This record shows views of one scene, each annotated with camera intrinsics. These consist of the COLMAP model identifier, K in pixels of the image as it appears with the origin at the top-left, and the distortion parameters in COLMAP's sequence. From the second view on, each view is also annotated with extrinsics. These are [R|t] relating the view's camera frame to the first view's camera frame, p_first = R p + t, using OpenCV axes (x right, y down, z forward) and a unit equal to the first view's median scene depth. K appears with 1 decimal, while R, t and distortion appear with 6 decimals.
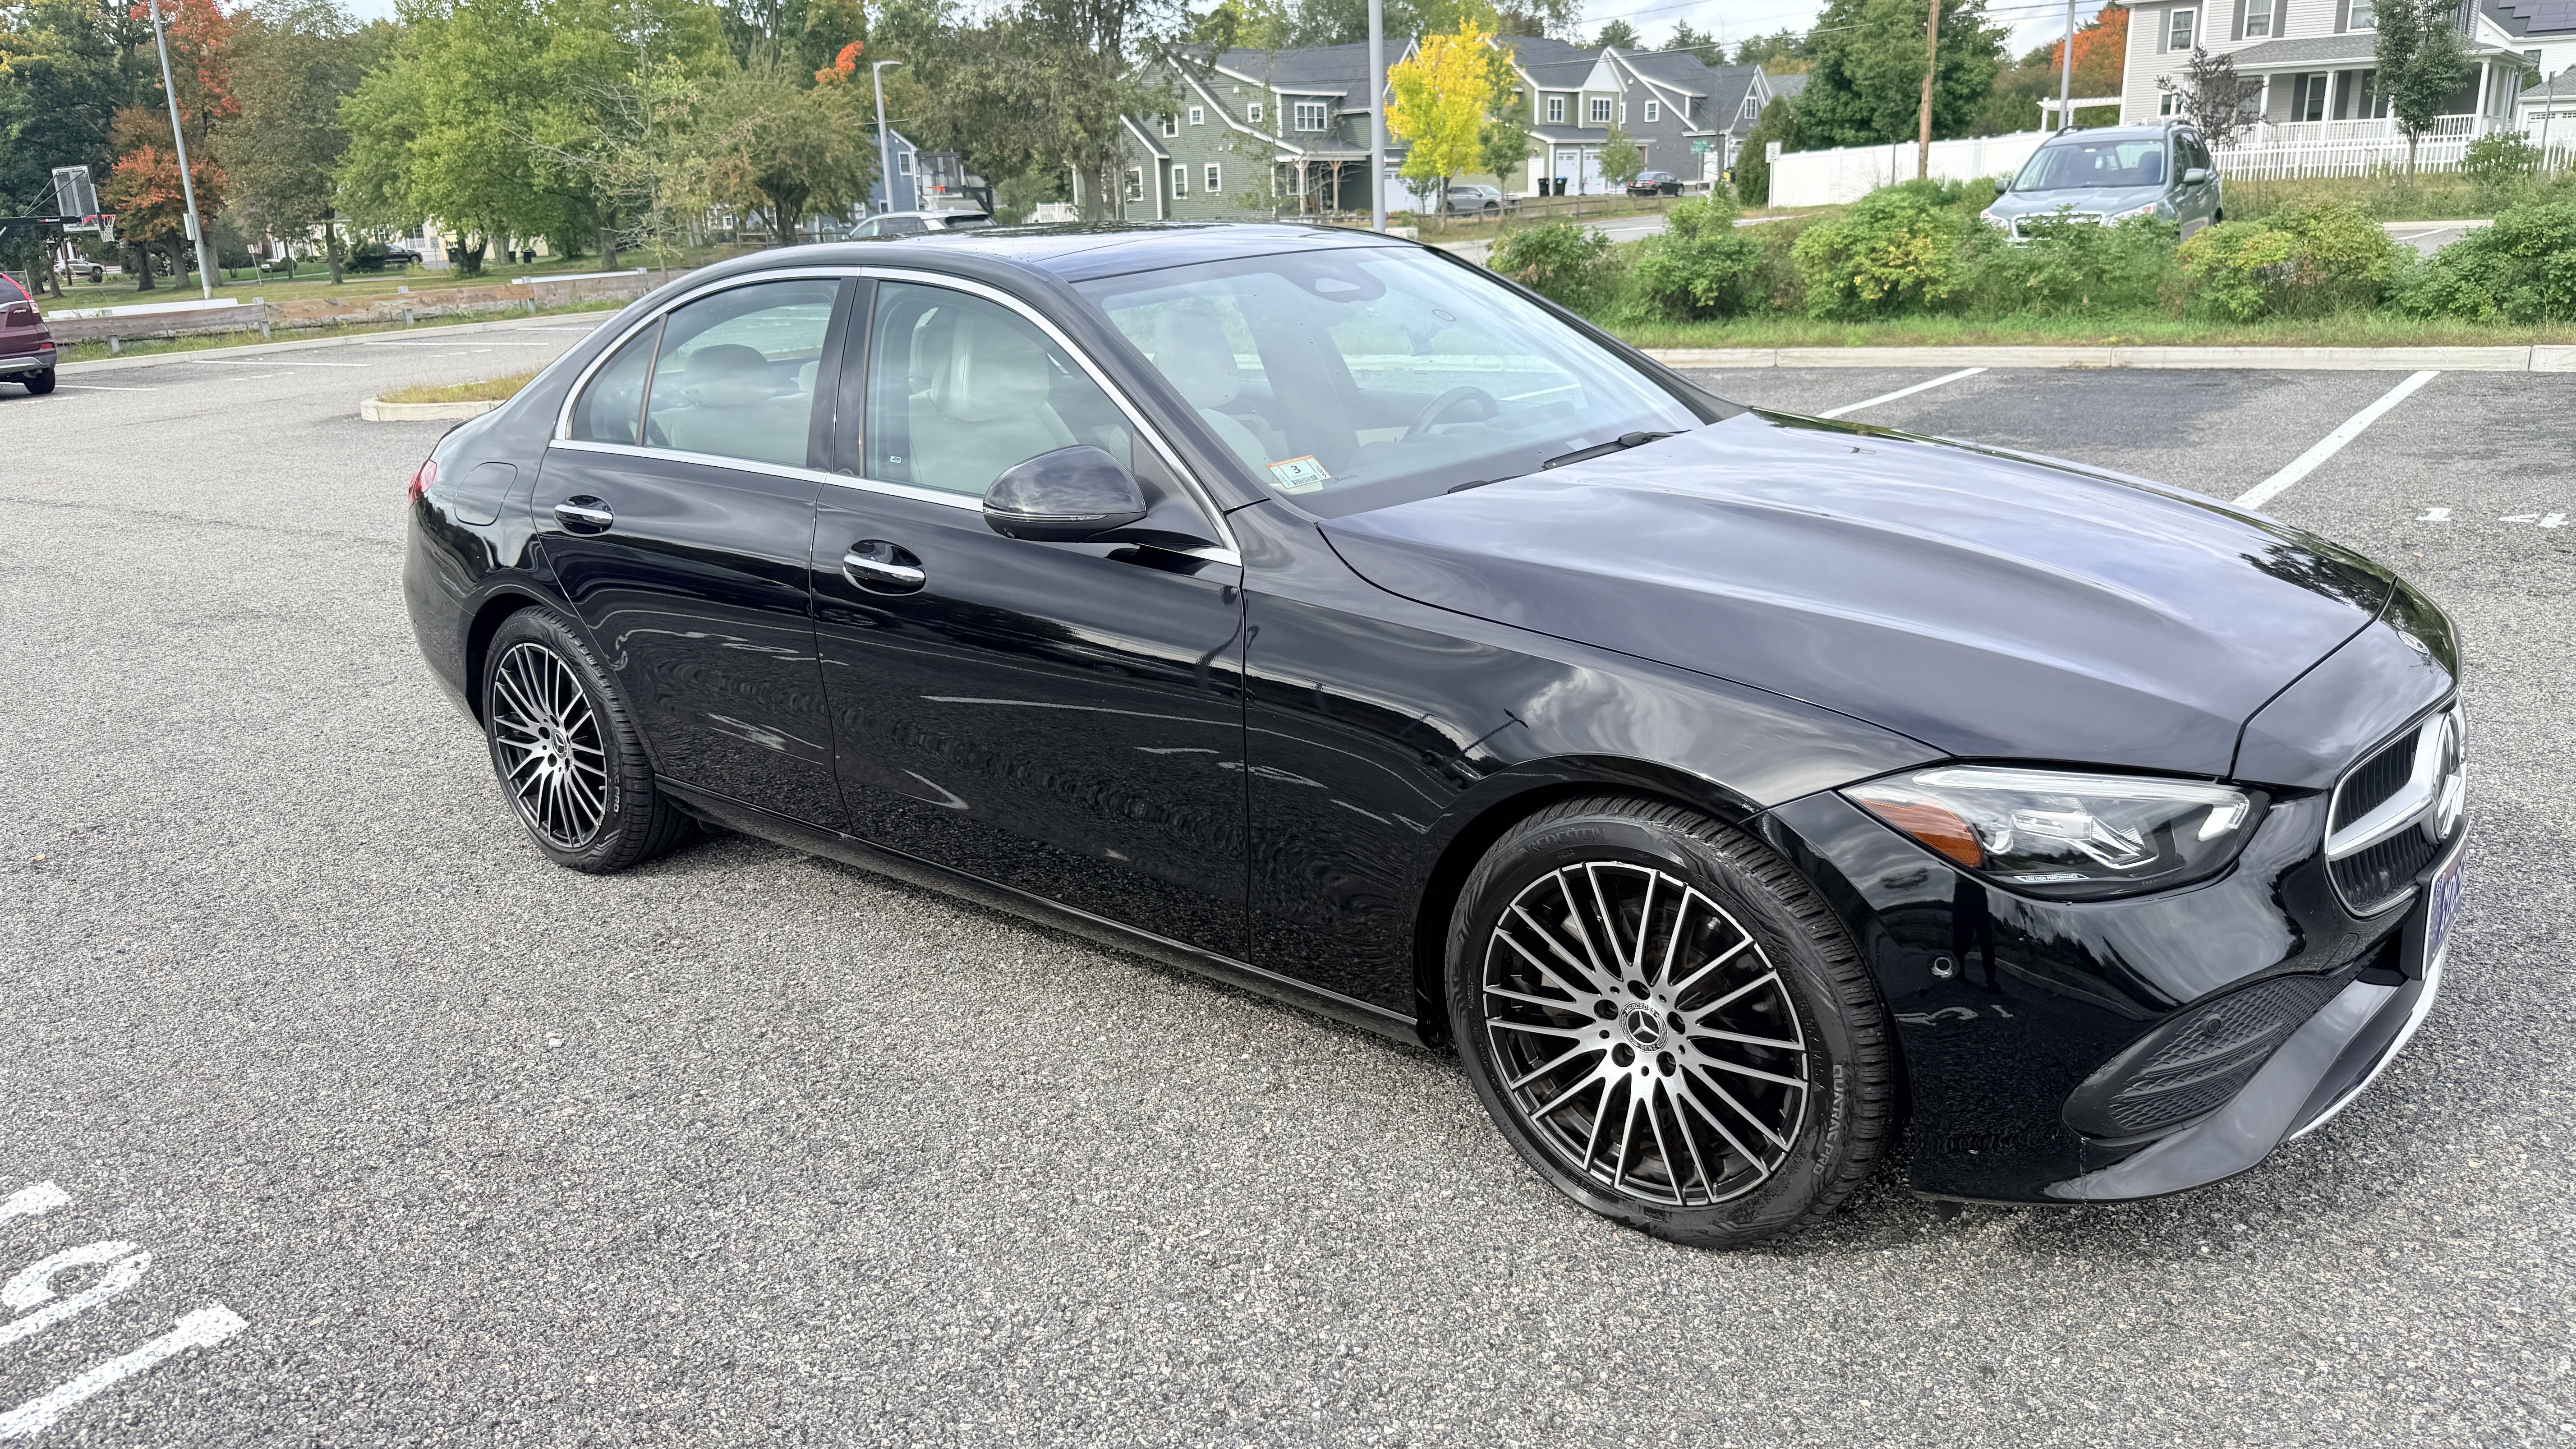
lens RADIAL K [[1821.1, 0, 1274.0], [0, 1821.1, 726.9], [0, 0, 1]] dist [-0.008106, 0.002949]
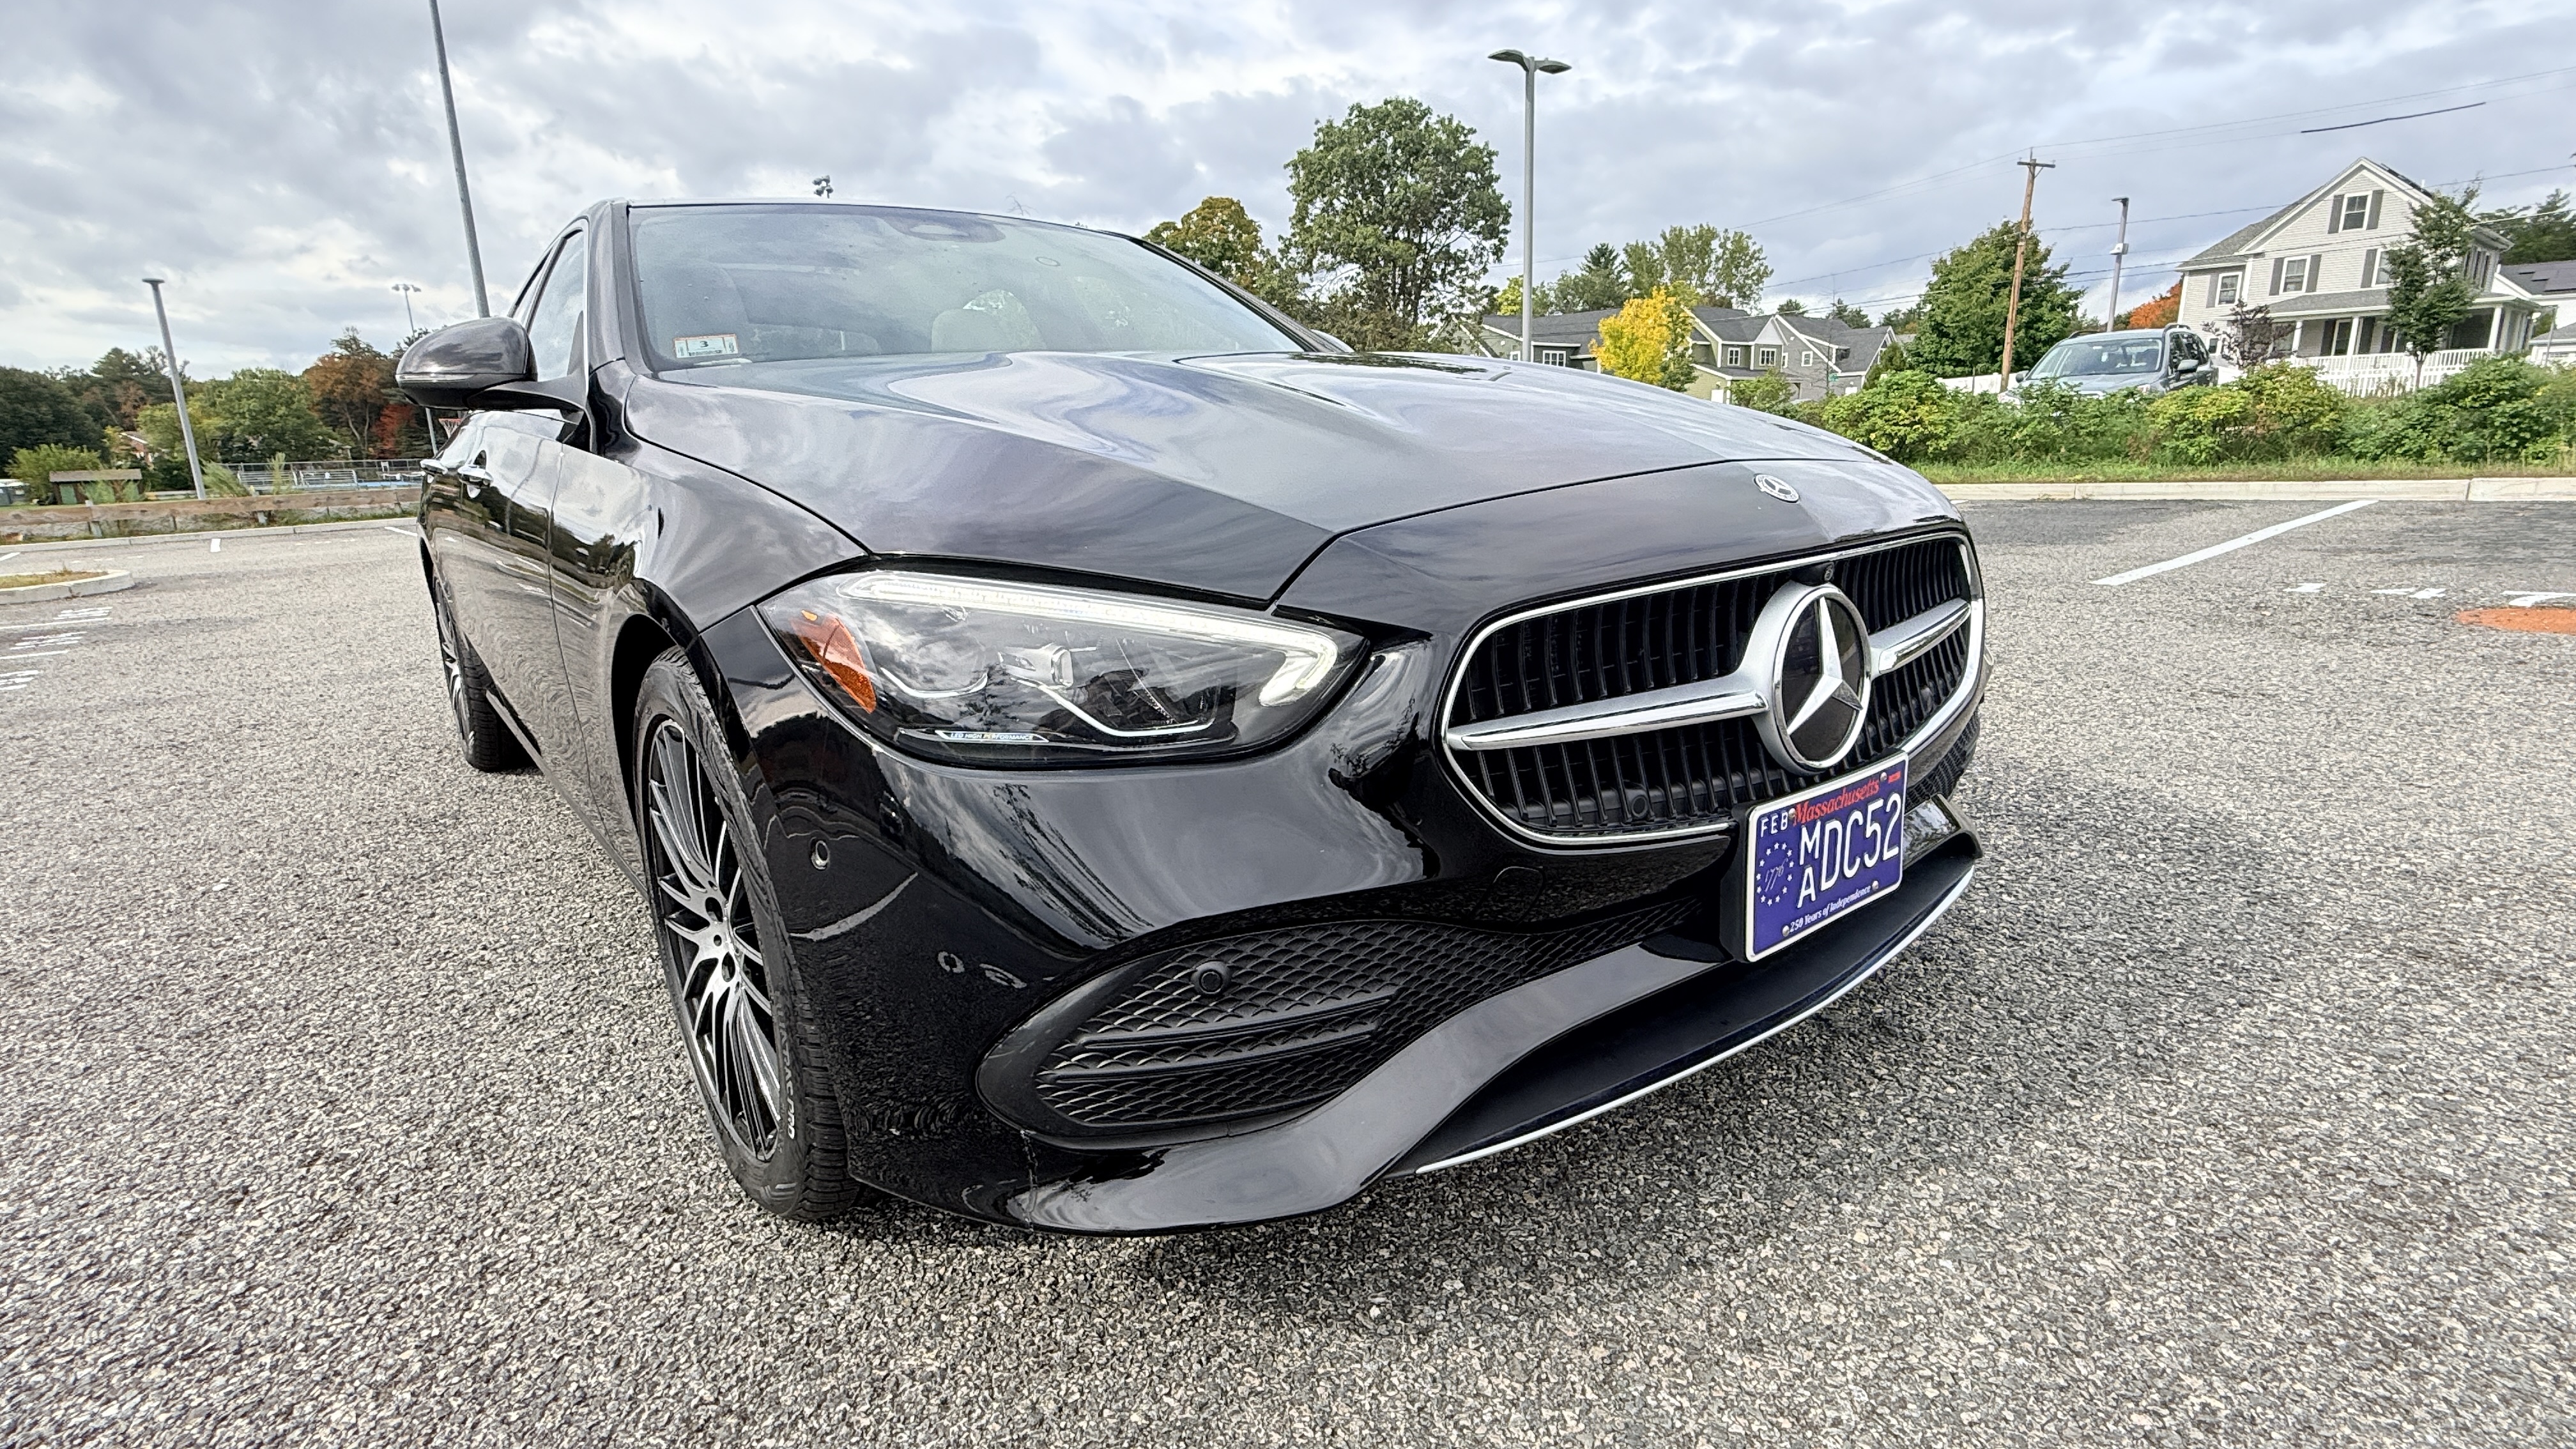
lens RADIAL K [[1219.7, 0, 1280.9], [0, 1219.7, 723.7], [0, 0, 1]] dist [0.004157, -0.000427]
pose [[0.979612, 0.053986, -0.193509, 0.089265], [-0.061750, 0.997502, -0.034313, 0.012645], [0.191173, 0.045562, 0.980498, 0.082452]]
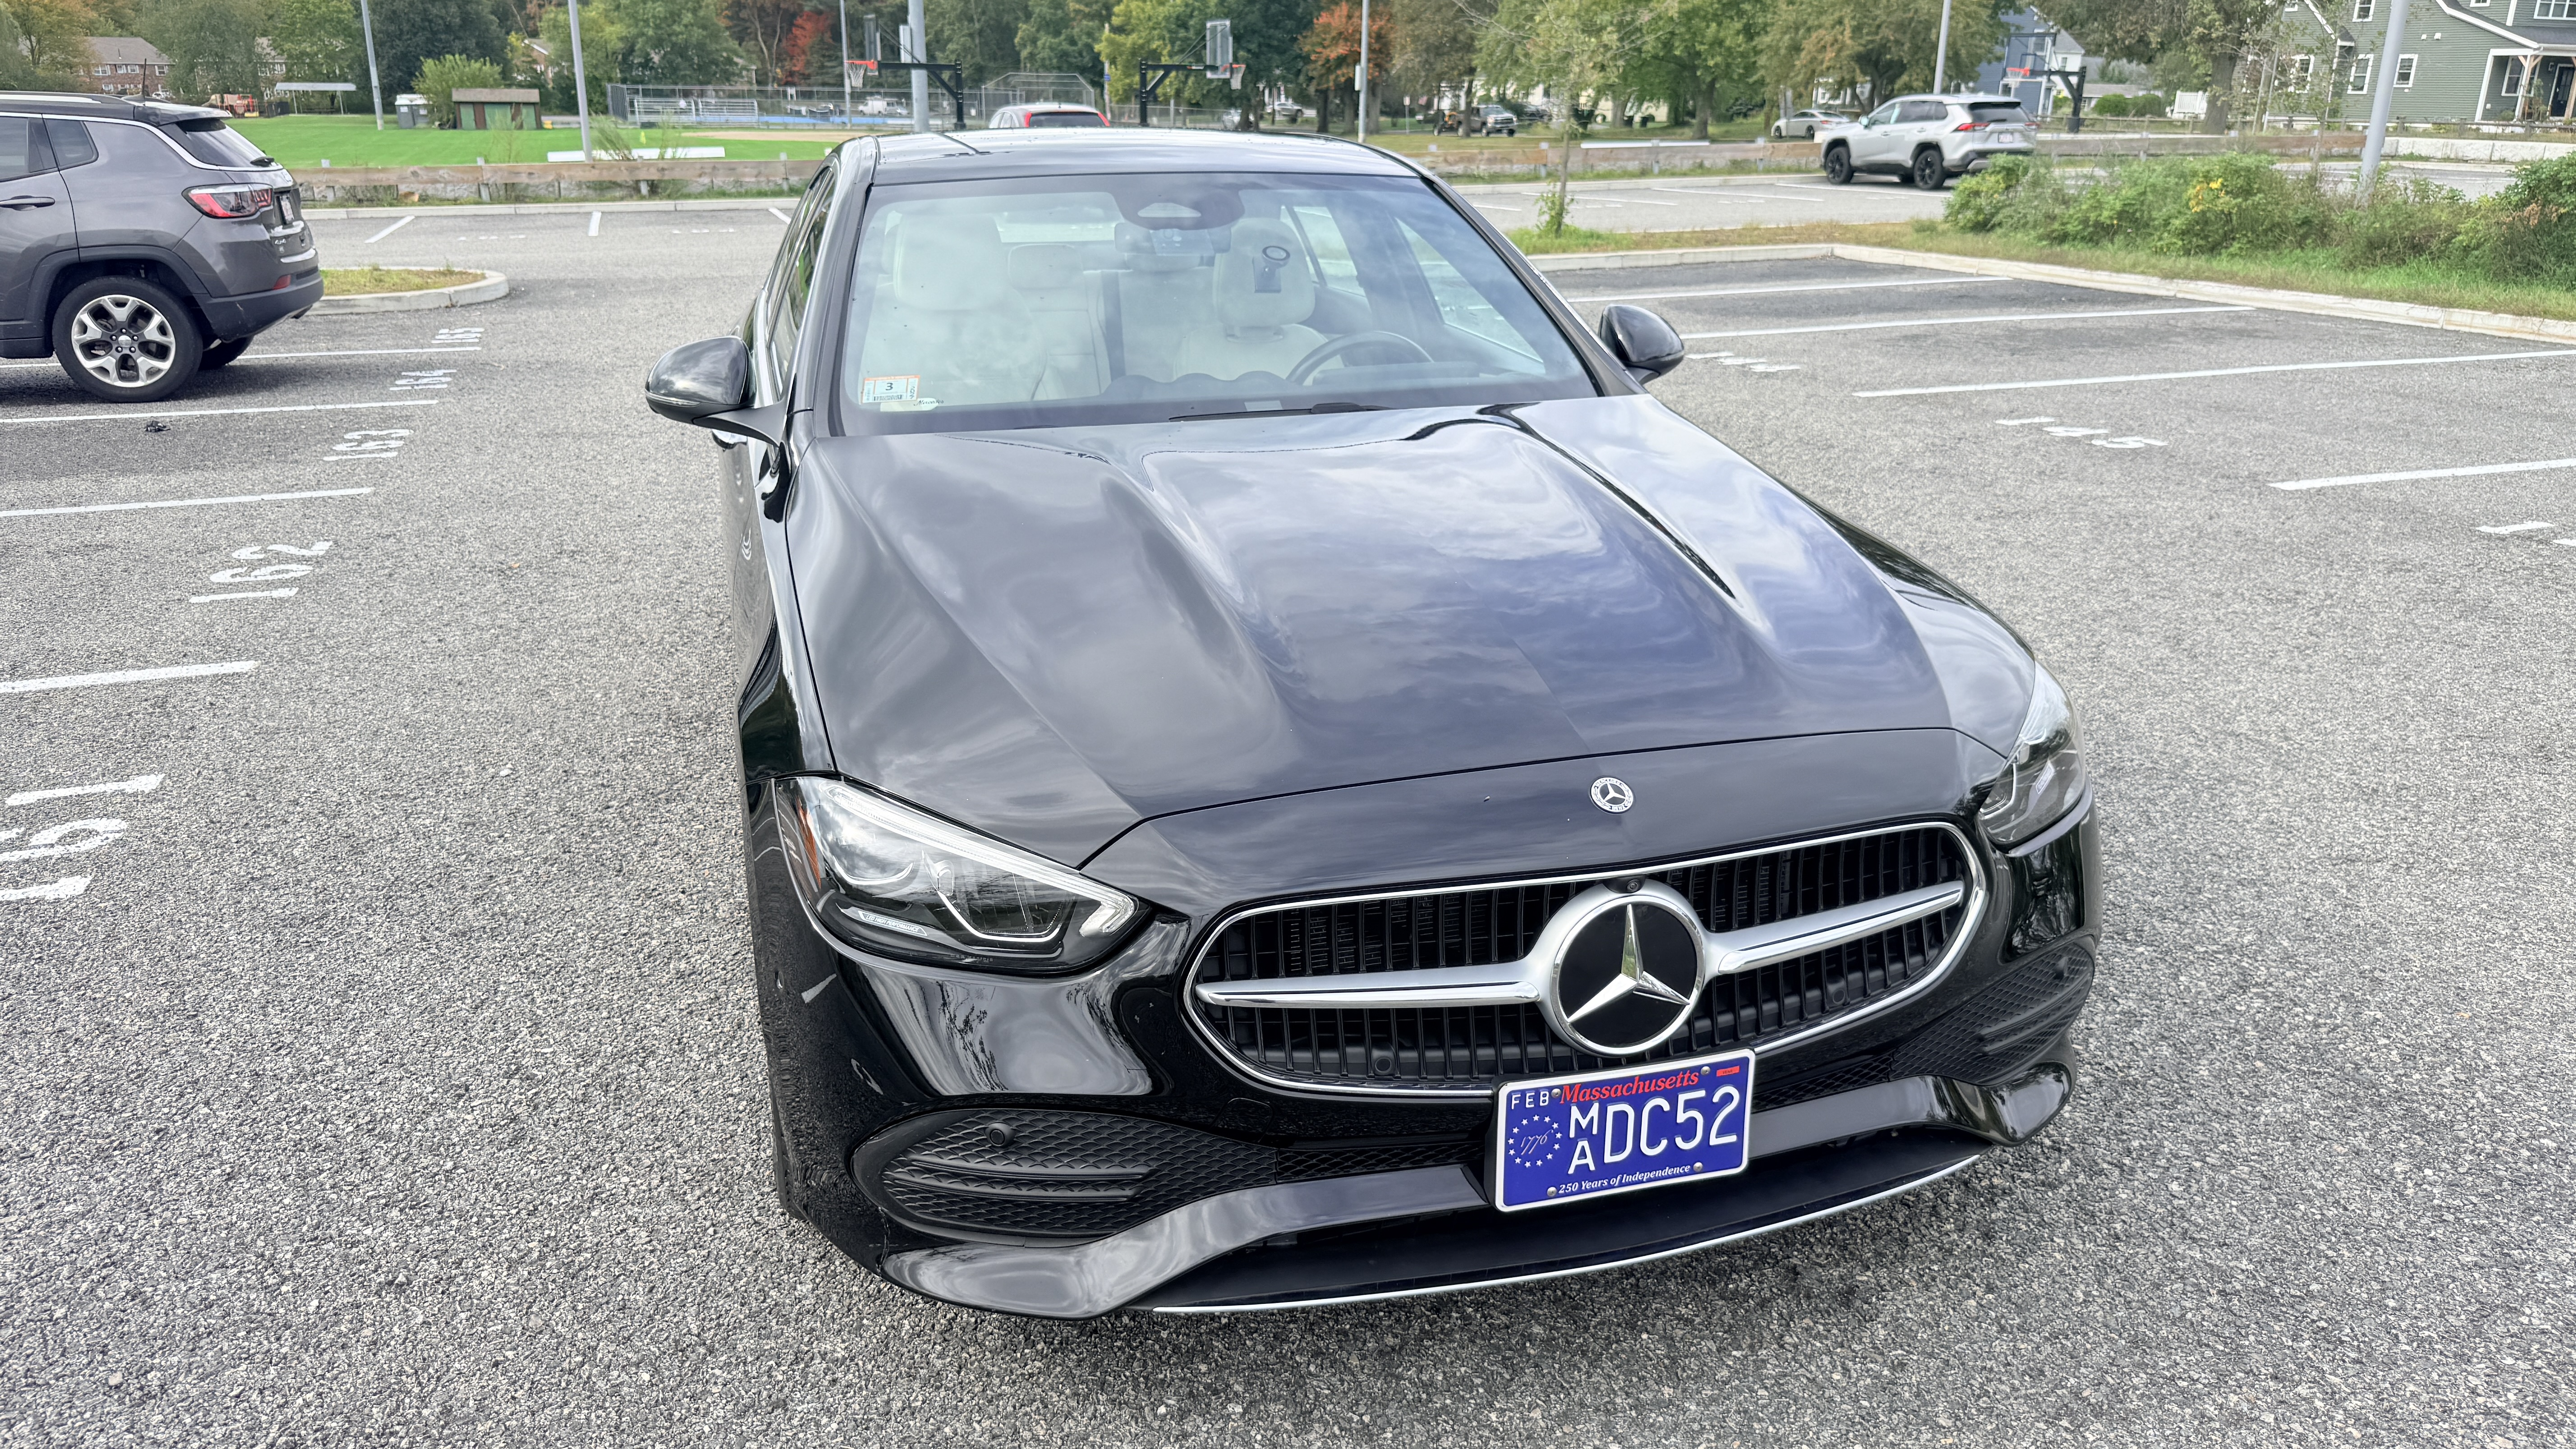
lens RADIAL K [[1815.9, 0, 1285.8], [0, 1815.9, 707.7], [0, 0, 1]] dist [0.080437, -0.162678]
pose [[0.838296, 0.217318, -0.500032, 0.149240], [-0.191376, 0.976059, 0.103365, -0.022805], [0.510524, 0.009043, 0.859816, 0.043445]]
